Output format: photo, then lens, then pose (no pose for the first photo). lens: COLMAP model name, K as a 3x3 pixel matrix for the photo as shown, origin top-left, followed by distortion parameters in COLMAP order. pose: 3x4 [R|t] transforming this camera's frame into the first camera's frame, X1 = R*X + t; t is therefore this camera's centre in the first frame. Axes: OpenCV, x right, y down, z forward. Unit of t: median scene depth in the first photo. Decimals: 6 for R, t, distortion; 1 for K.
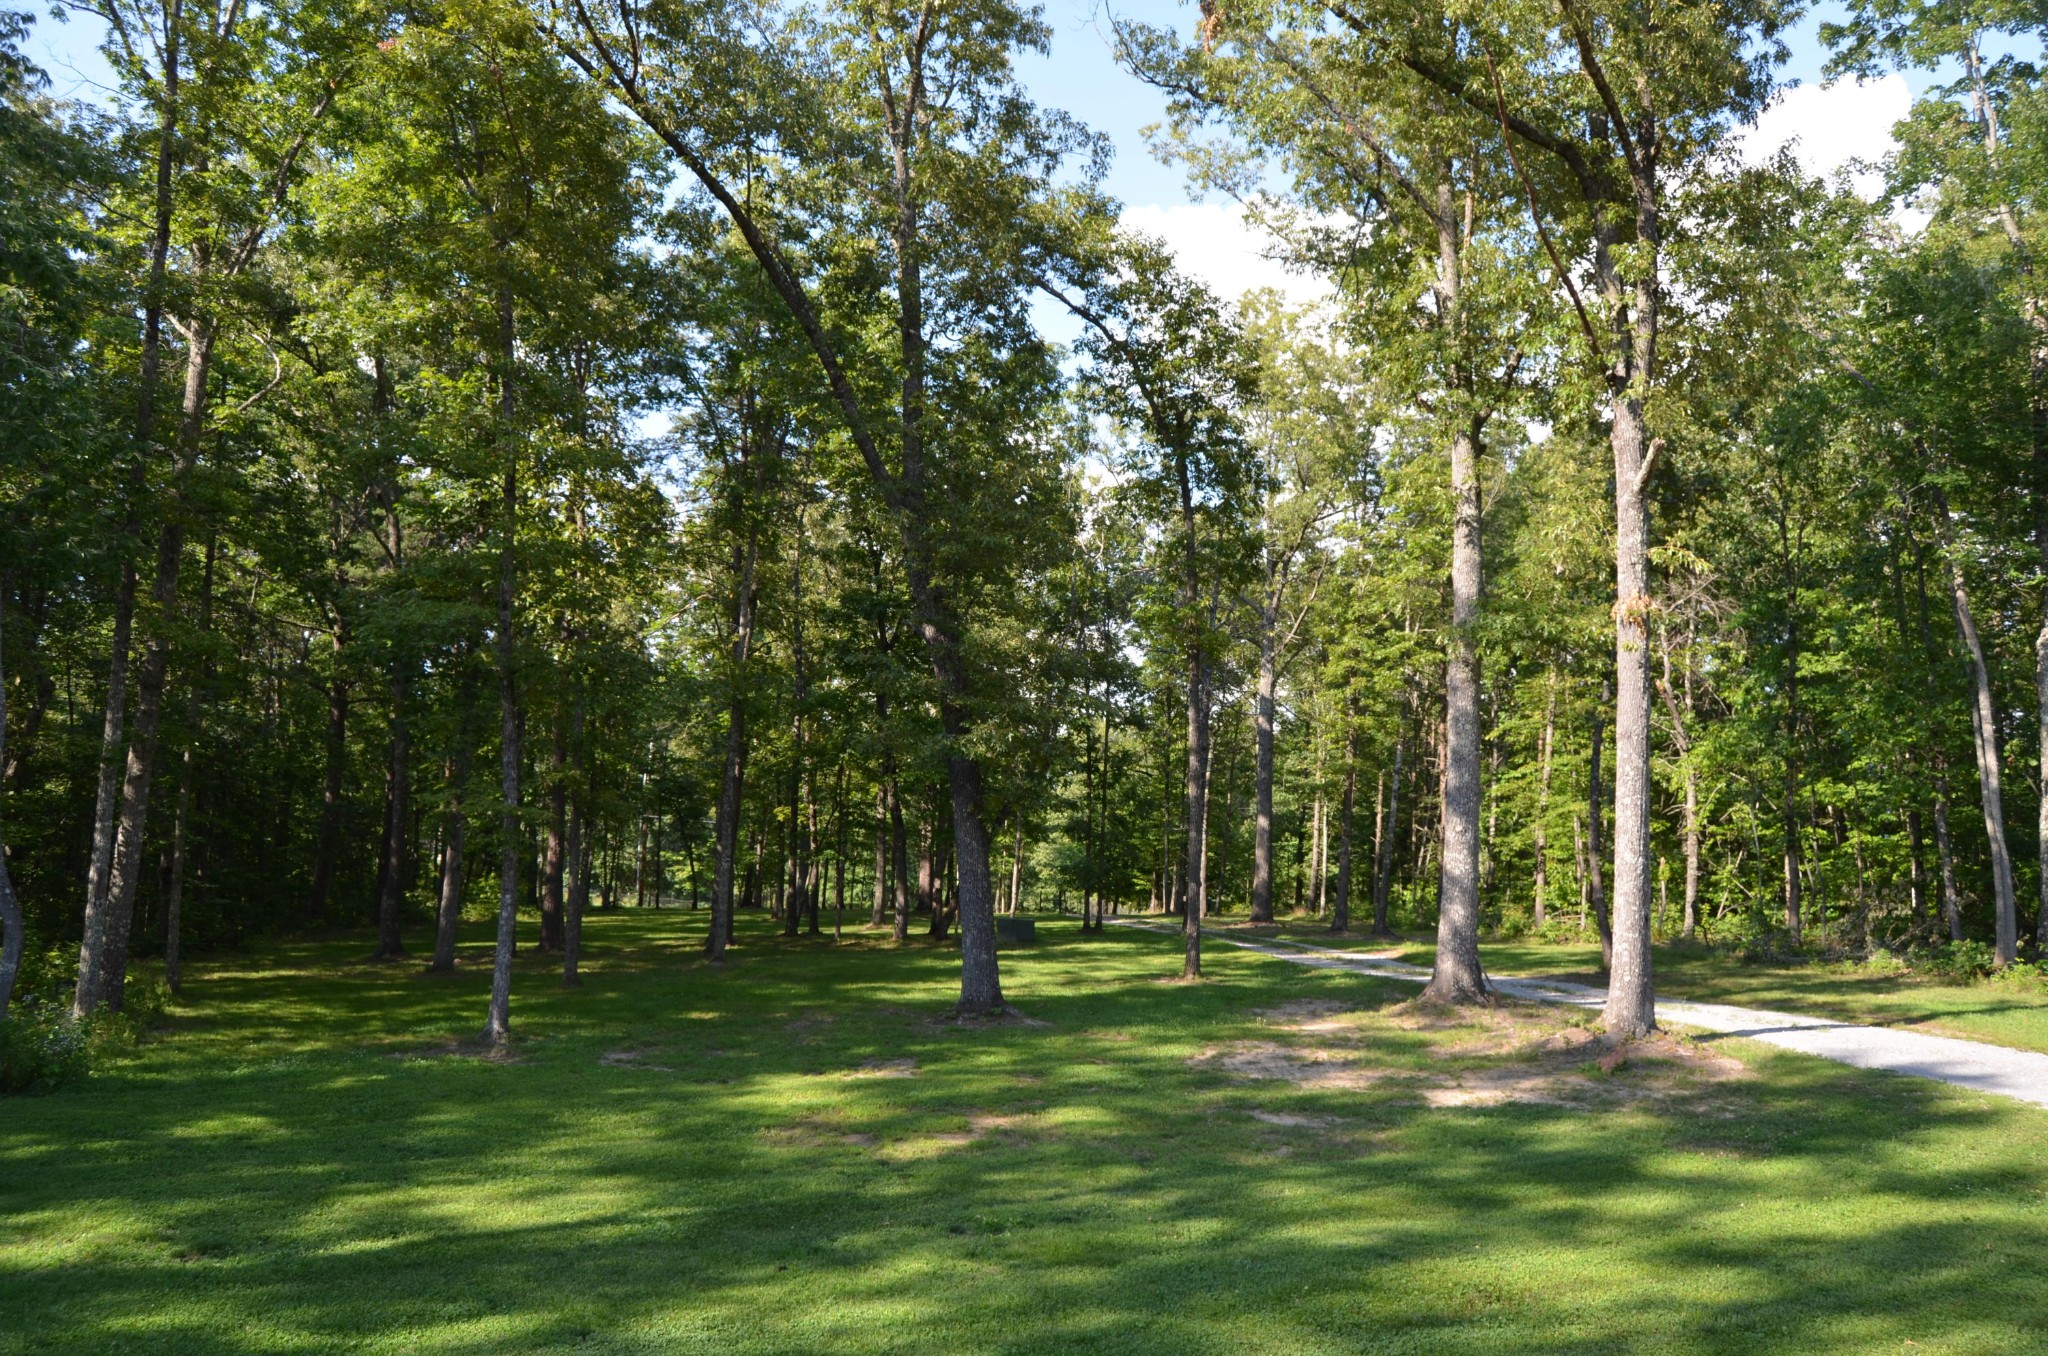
lens RADIAL K [[1624.1, 0, 1024.0], [0, 1624.1, 678.0], [0, 0, 1]] dist [-0.085746, -0.002982]
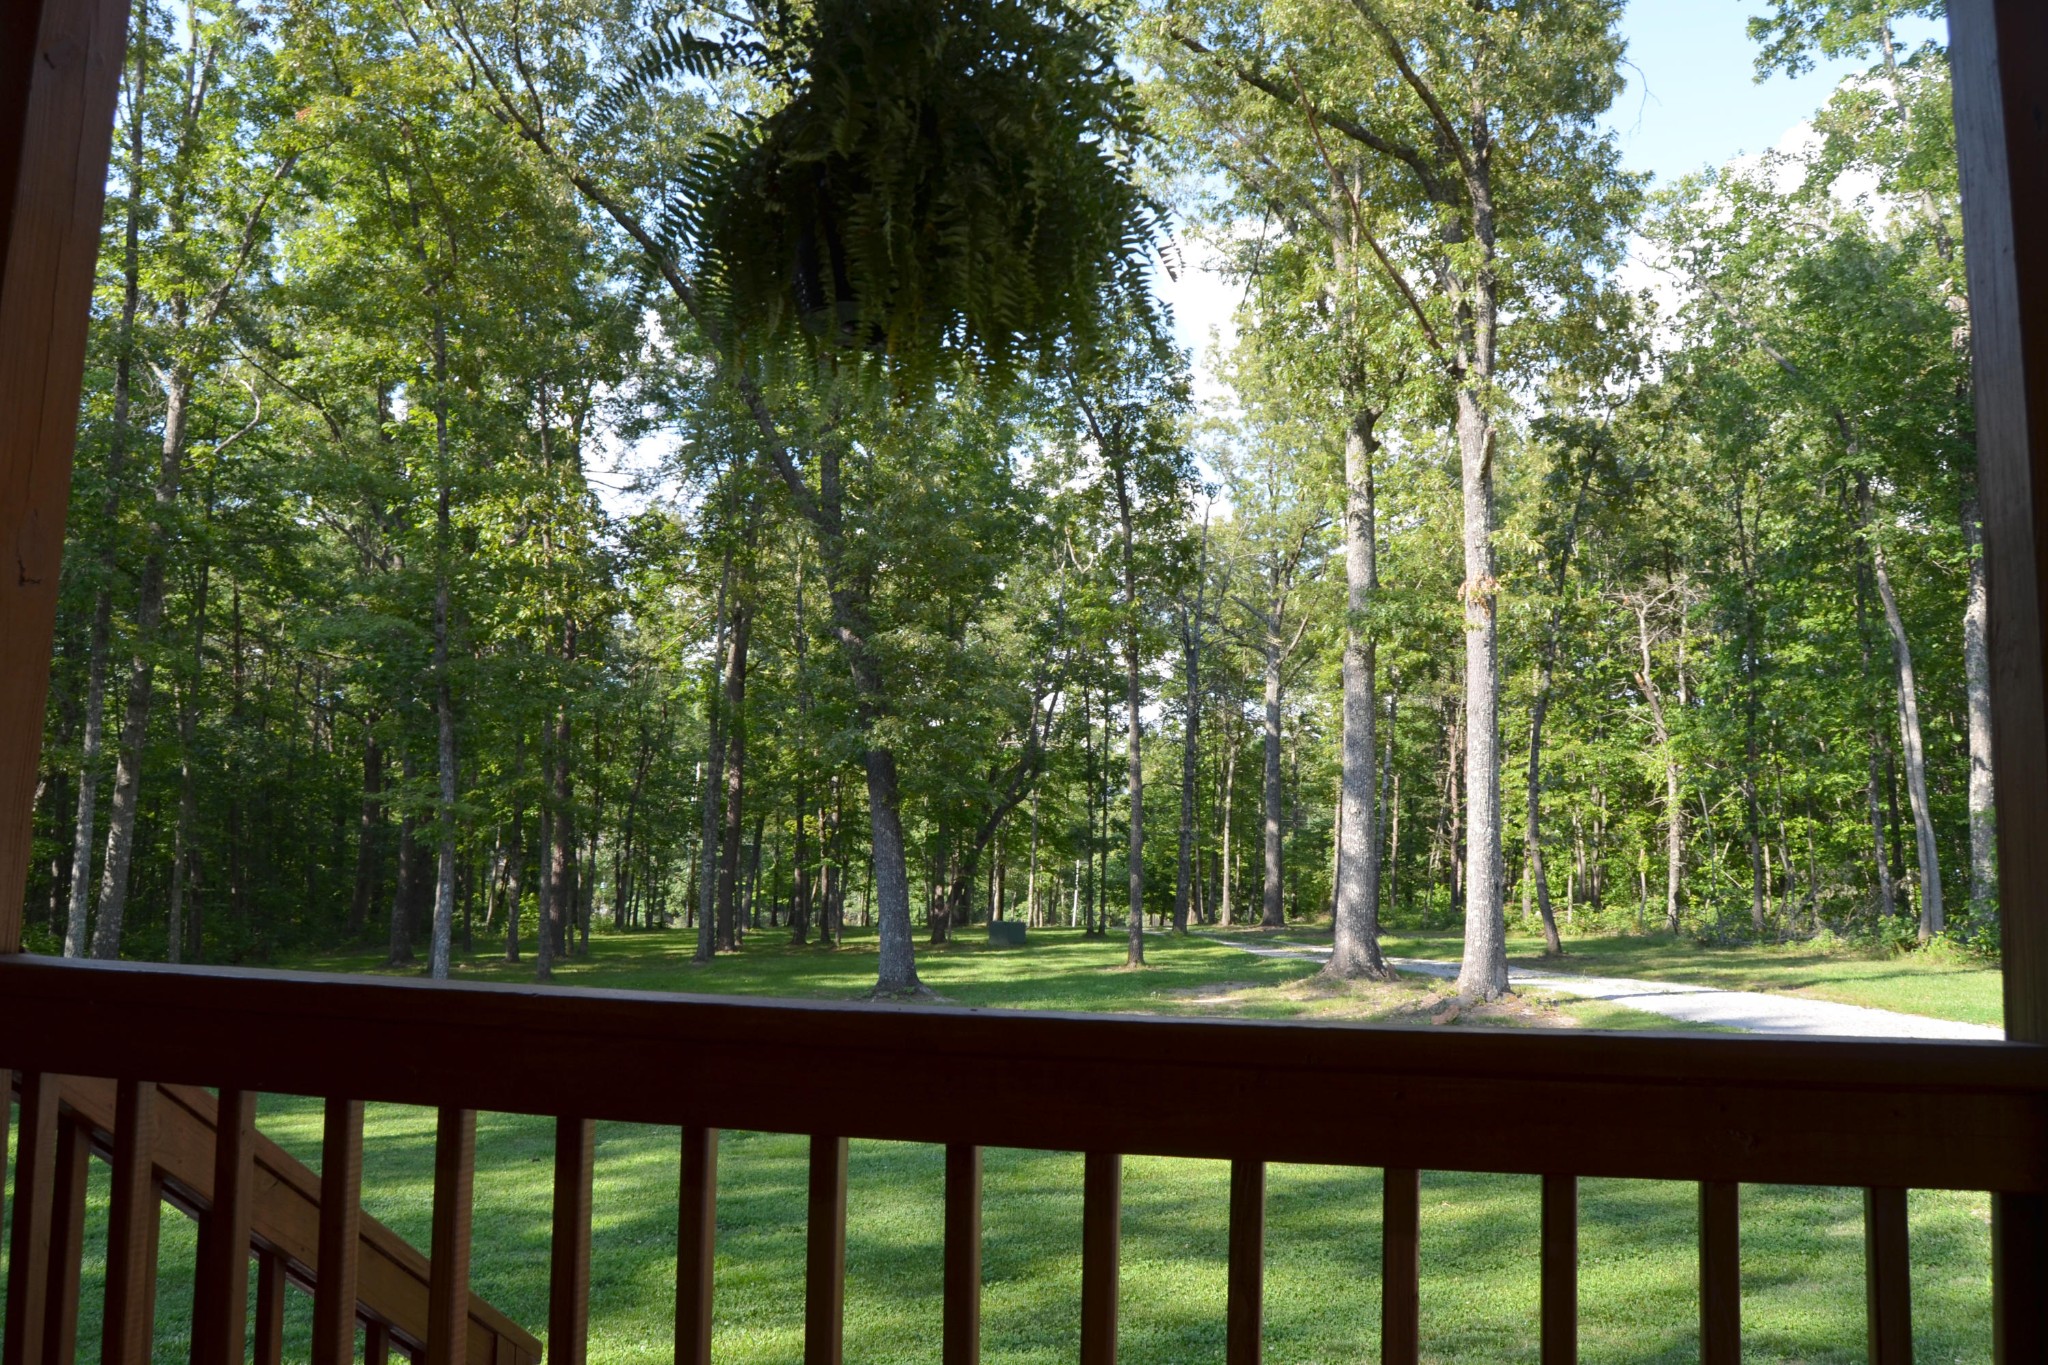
lens RADIAL K [[1638.5, 0, 1022.5], [0, 1638.5, 691.2], [0, 0, 1]] dist [-0.099321, 0.009554]
pose [[0.998092, -0.025161, -0.056379, 0.094195], [0.024706, 0.999656, -0.008758, 0.016532], [0.056580, 0.007348, 0.998371, -0.049336]]
